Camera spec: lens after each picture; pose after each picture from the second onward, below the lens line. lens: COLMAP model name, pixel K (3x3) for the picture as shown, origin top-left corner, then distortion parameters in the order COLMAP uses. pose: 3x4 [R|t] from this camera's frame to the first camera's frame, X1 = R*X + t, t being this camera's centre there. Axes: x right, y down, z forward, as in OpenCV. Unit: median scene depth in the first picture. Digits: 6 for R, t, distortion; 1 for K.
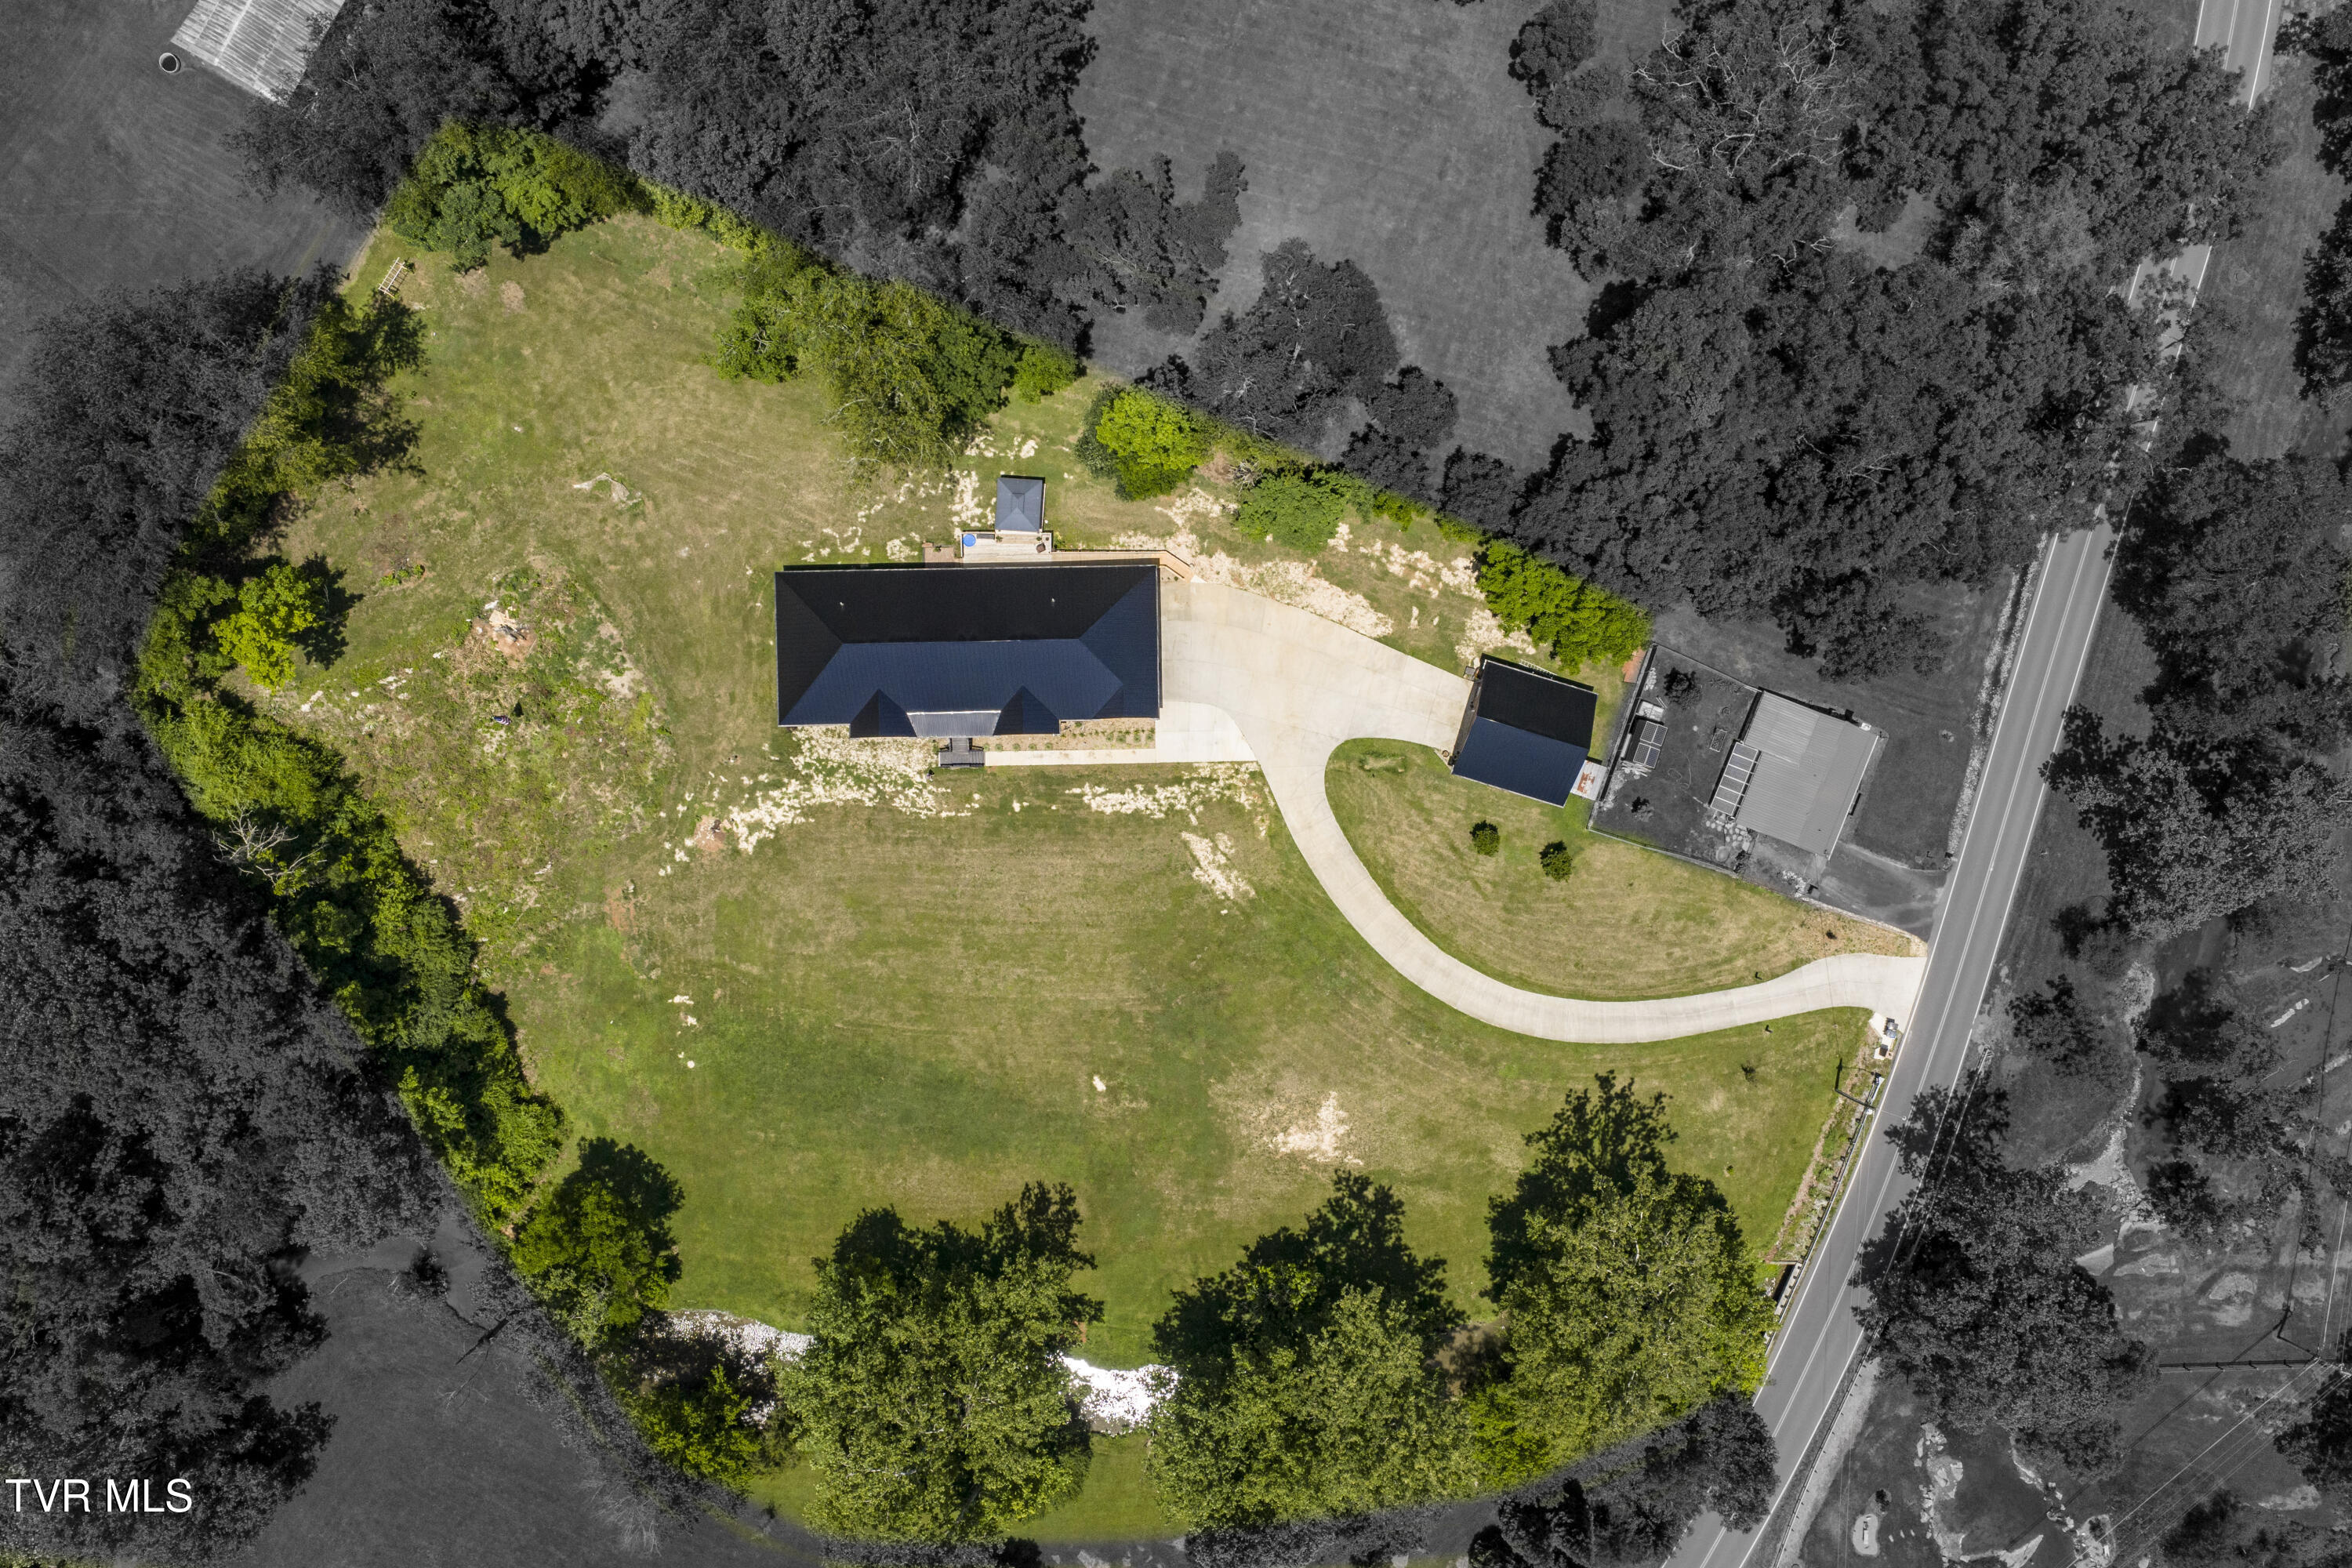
lens RADIAL K [[1949.7, 0, 1187.1], [0, 1949.7, 781.5], [0, 0, 1]] dist [0.013506, -0.018128]
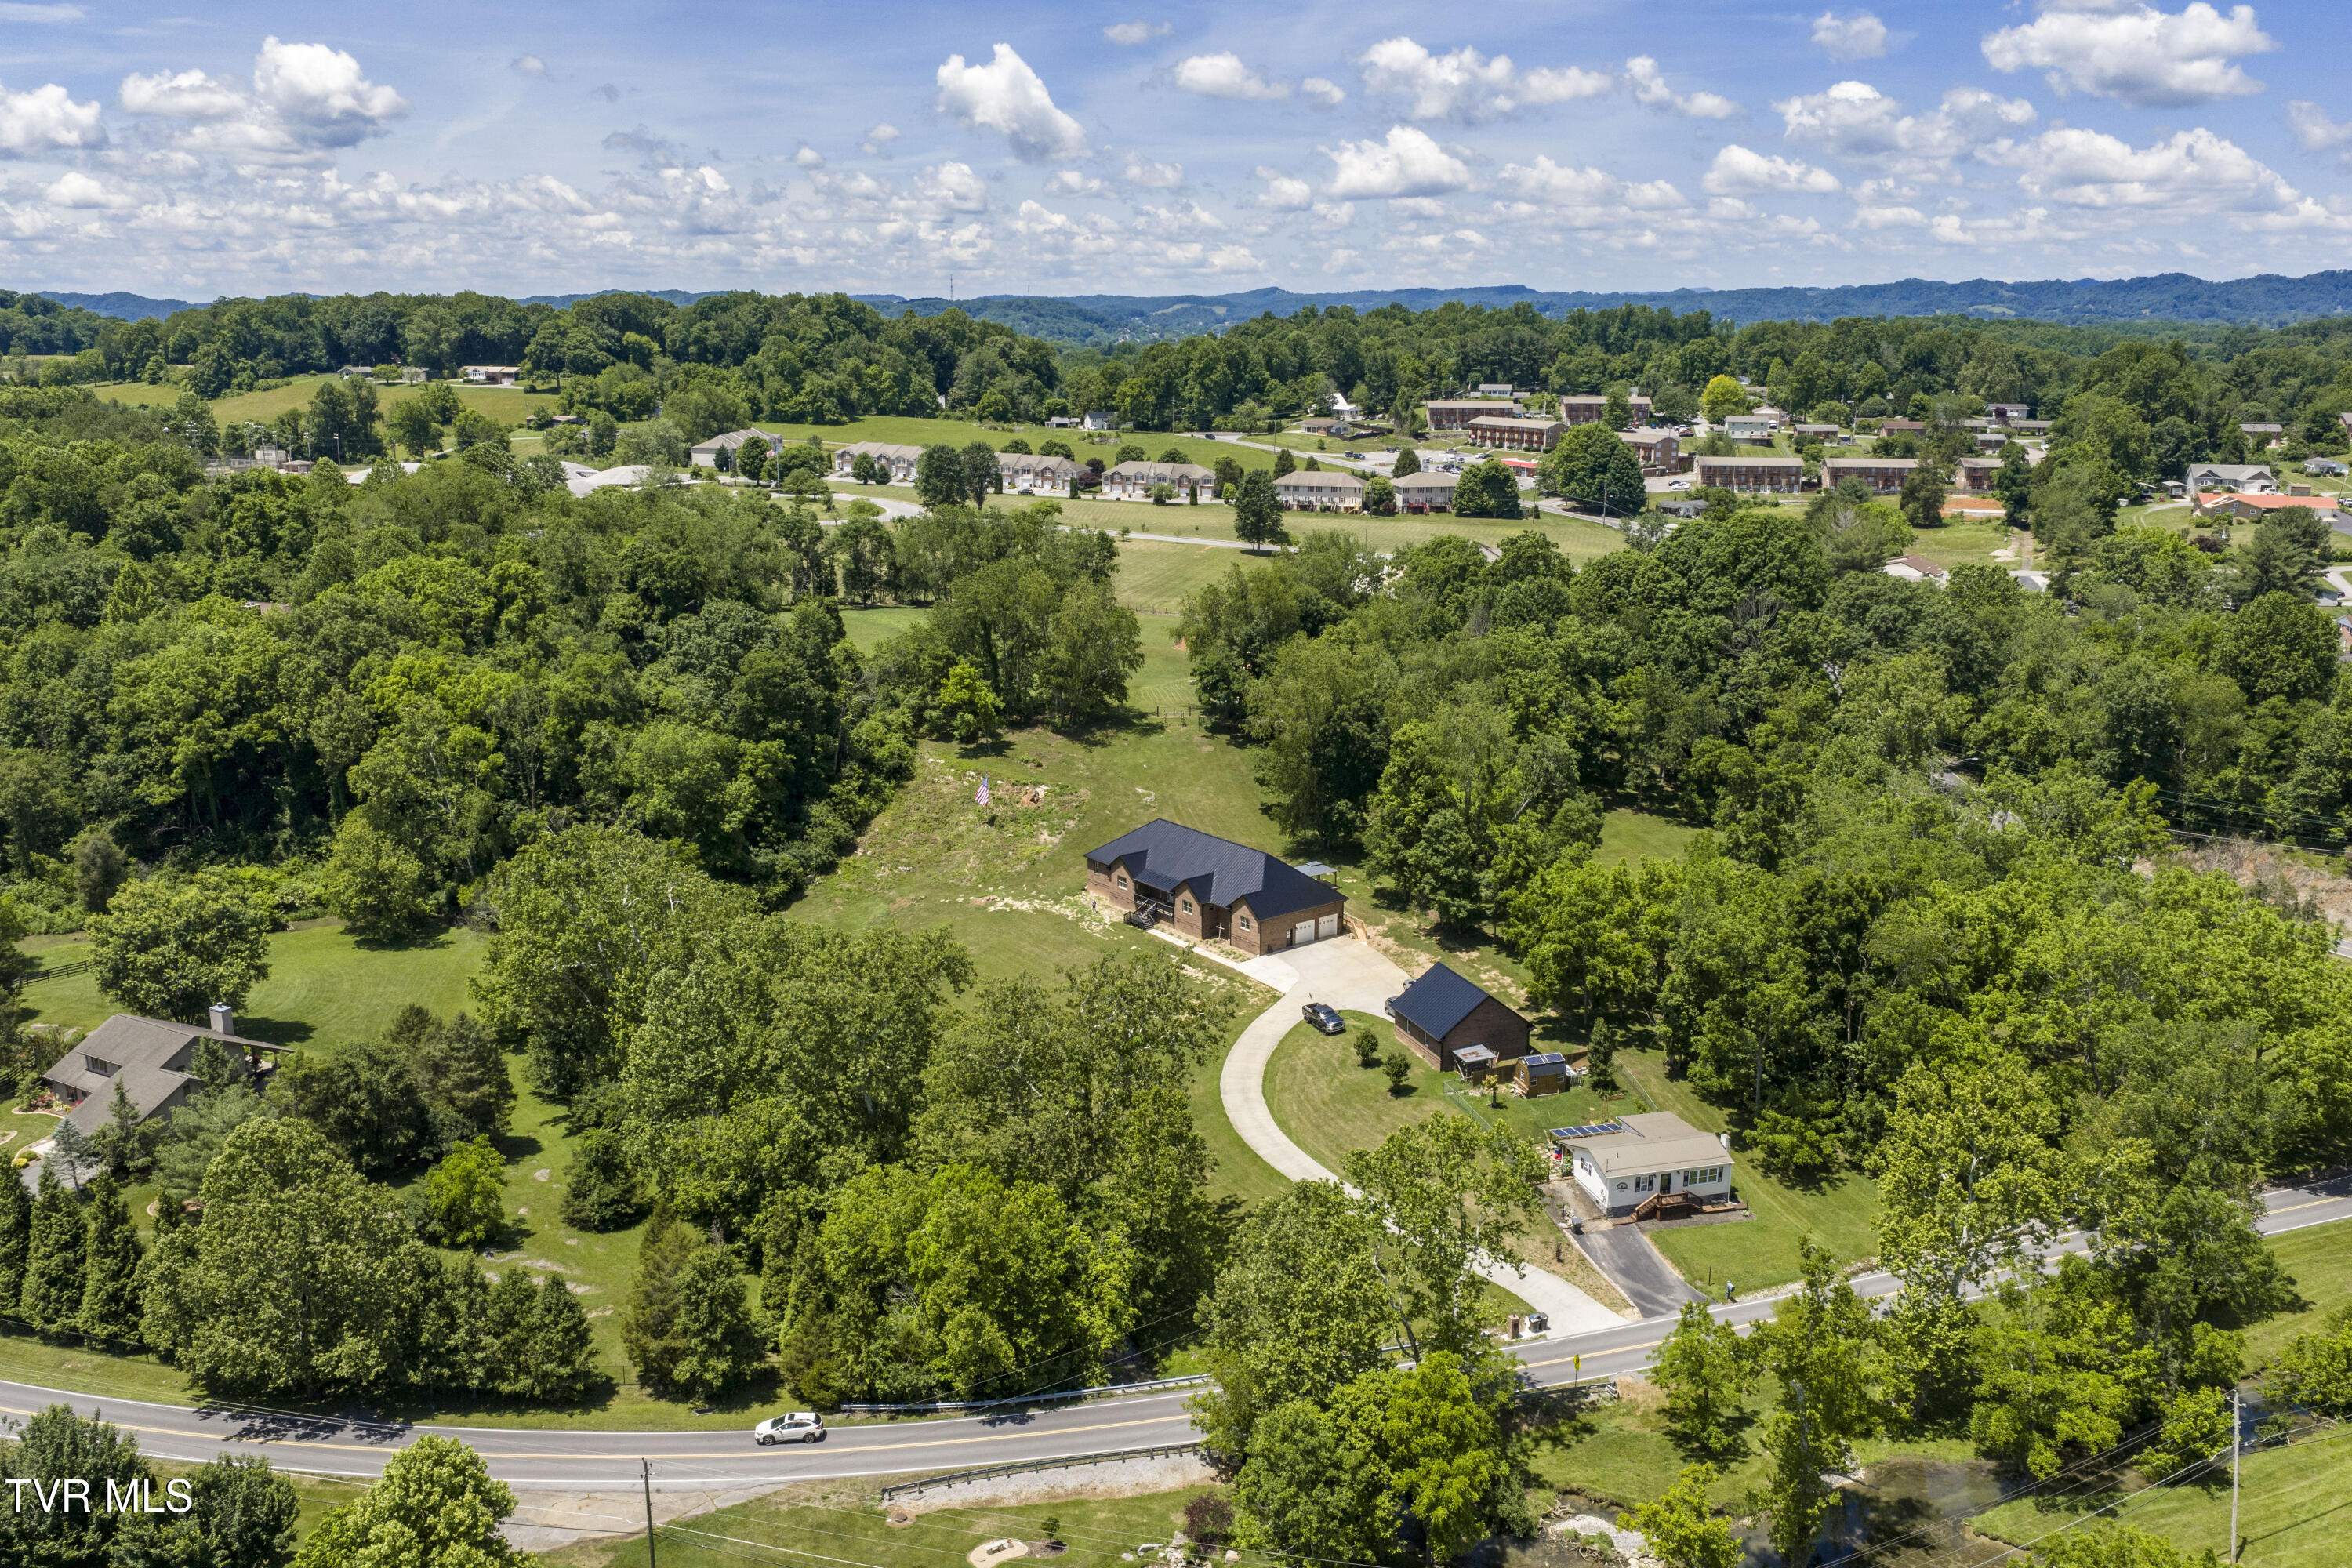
lens RADIAL K [[1949.7, 0, 1176.5], [0, 1949.7, 768.3], [0, 0, 1]] dist [0.013506, -0.018128]
pose [[0.606064, 0.181078, -0.774530, 0.883481], [-0.795355, 0.125933, -0.592918, 0.722501], [-0.009826, 0.975373, 0.220345, 0.608012]]
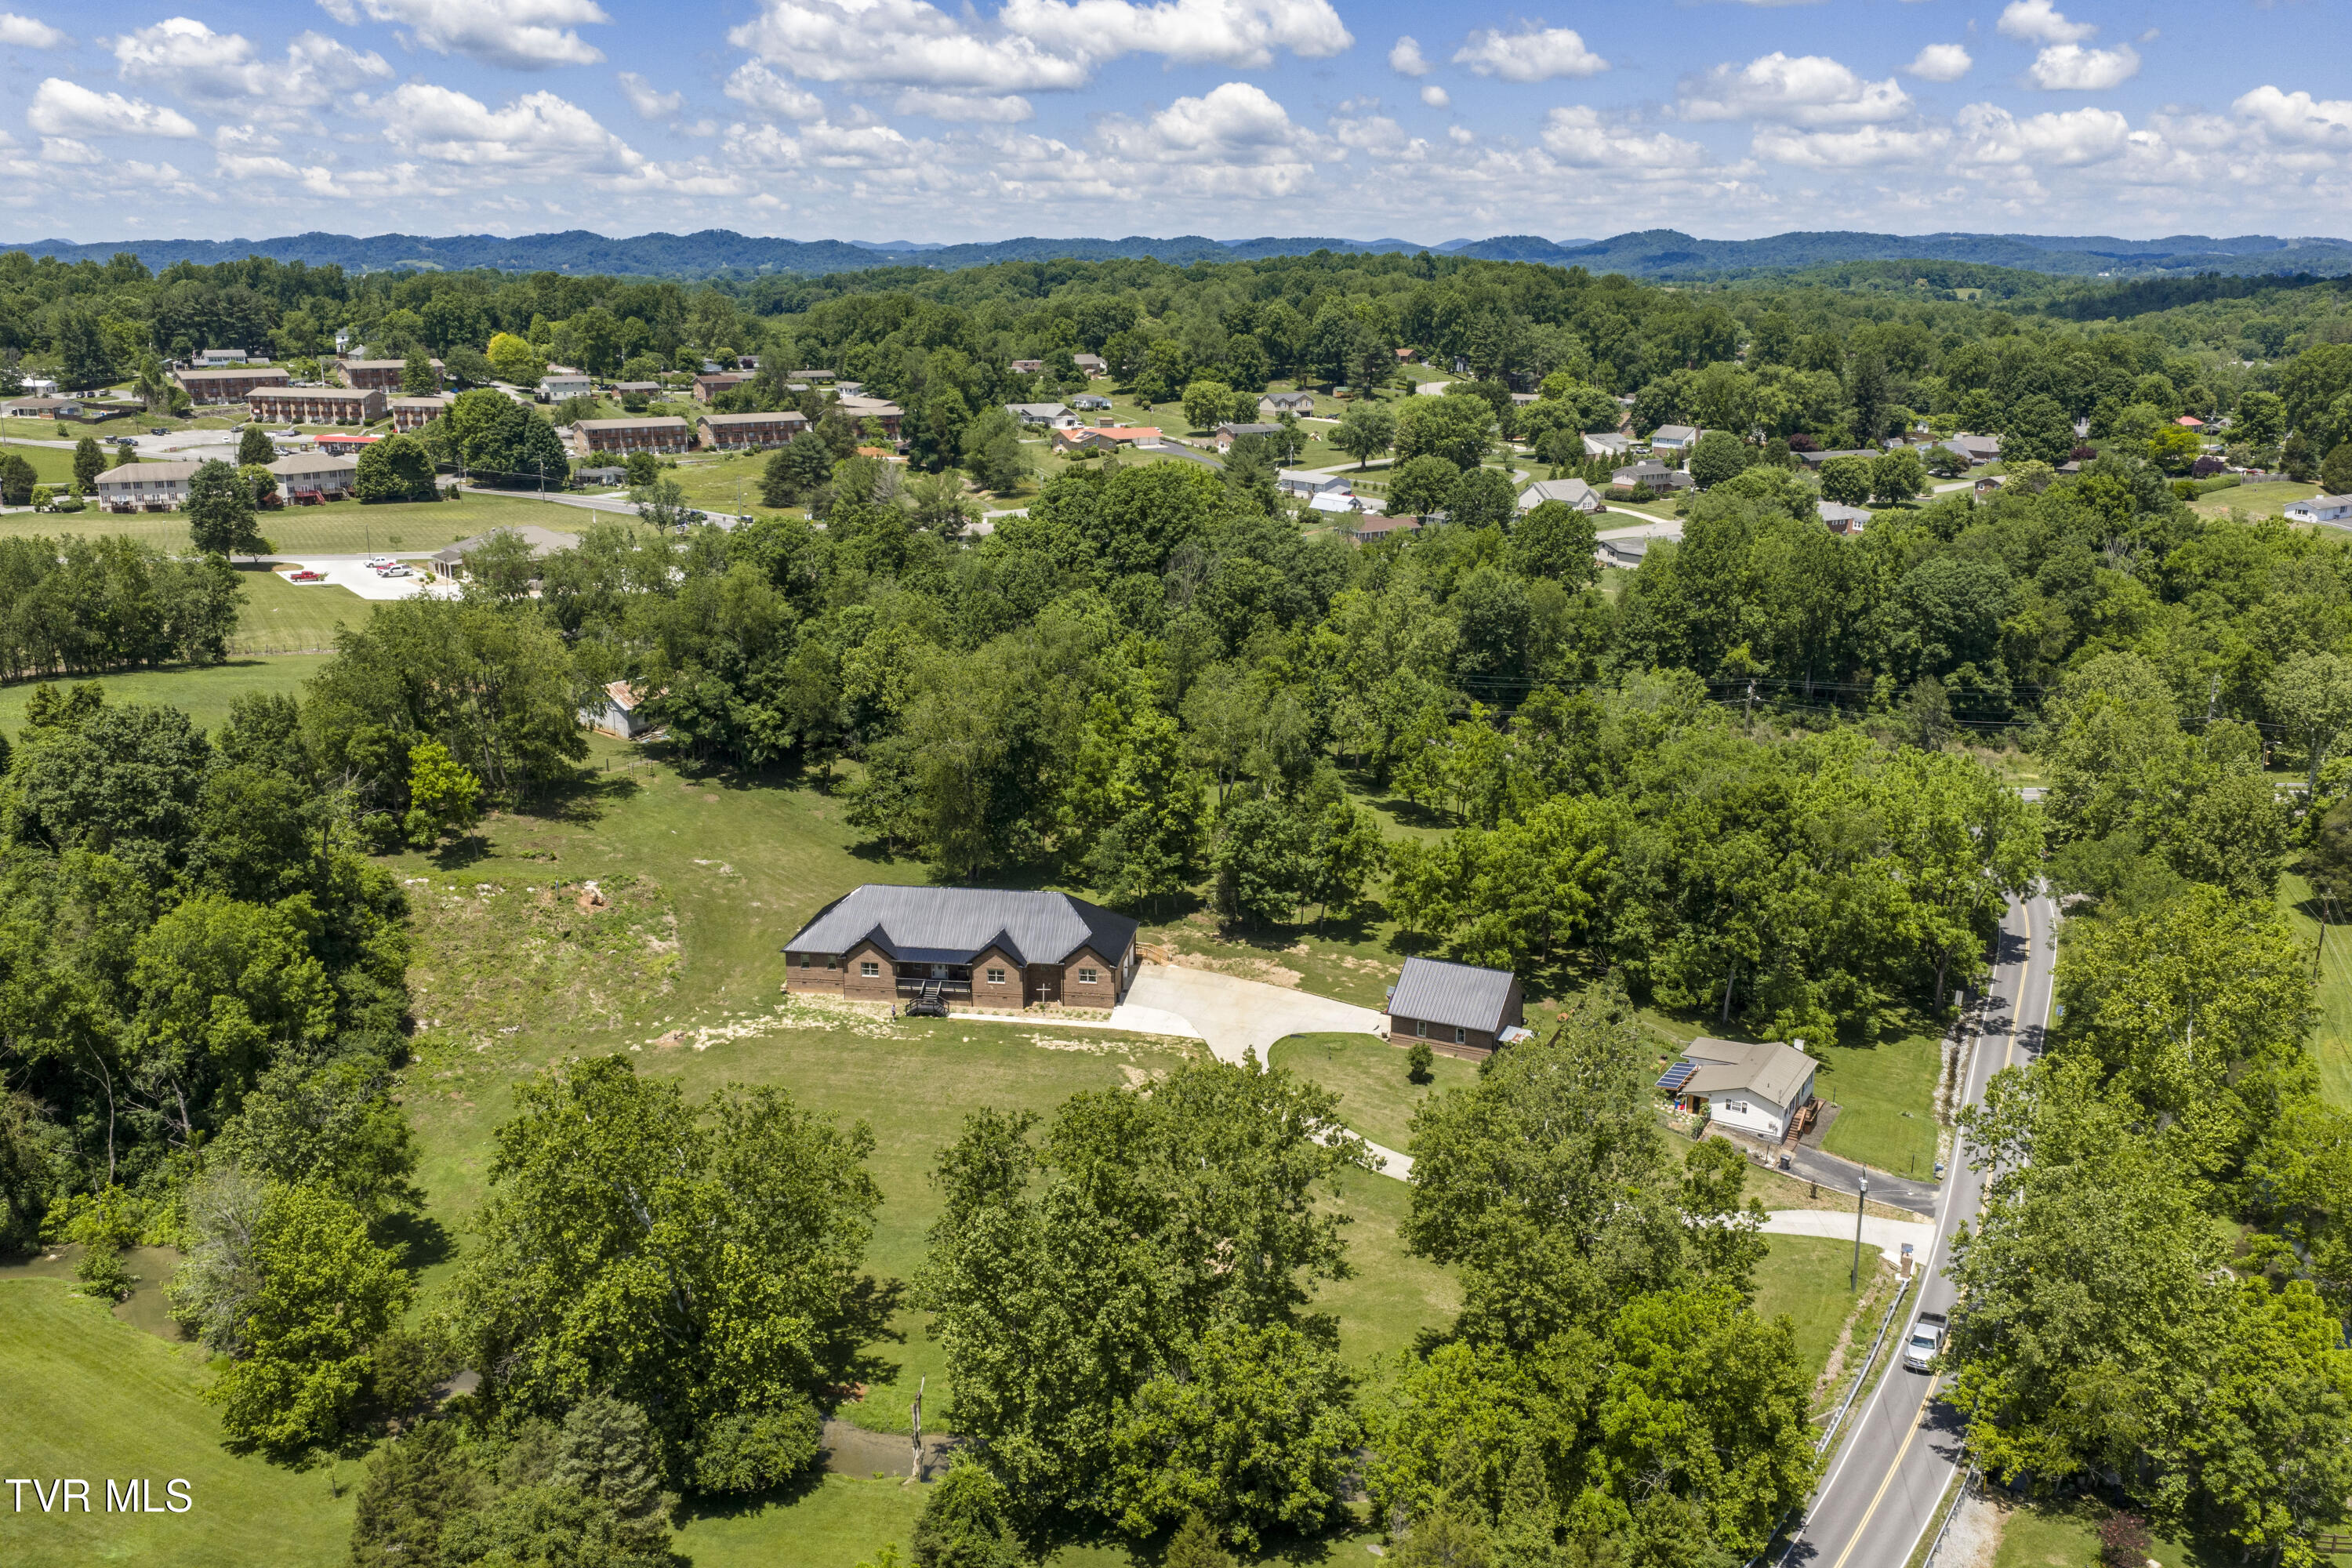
lens RADIAL K [[1949.7, 0, 1189.5], [0, 1949.7, 793.7], [0, 0, 1]] dist [0.013506, -0.018128]
pose [[0.988360, 0.039404, -0.146939, 0.175943], [-0.152122, 0.245556, -0.957372, 0.949923], [-0.001643, 0.968581, 0.248692, 0.616260]]
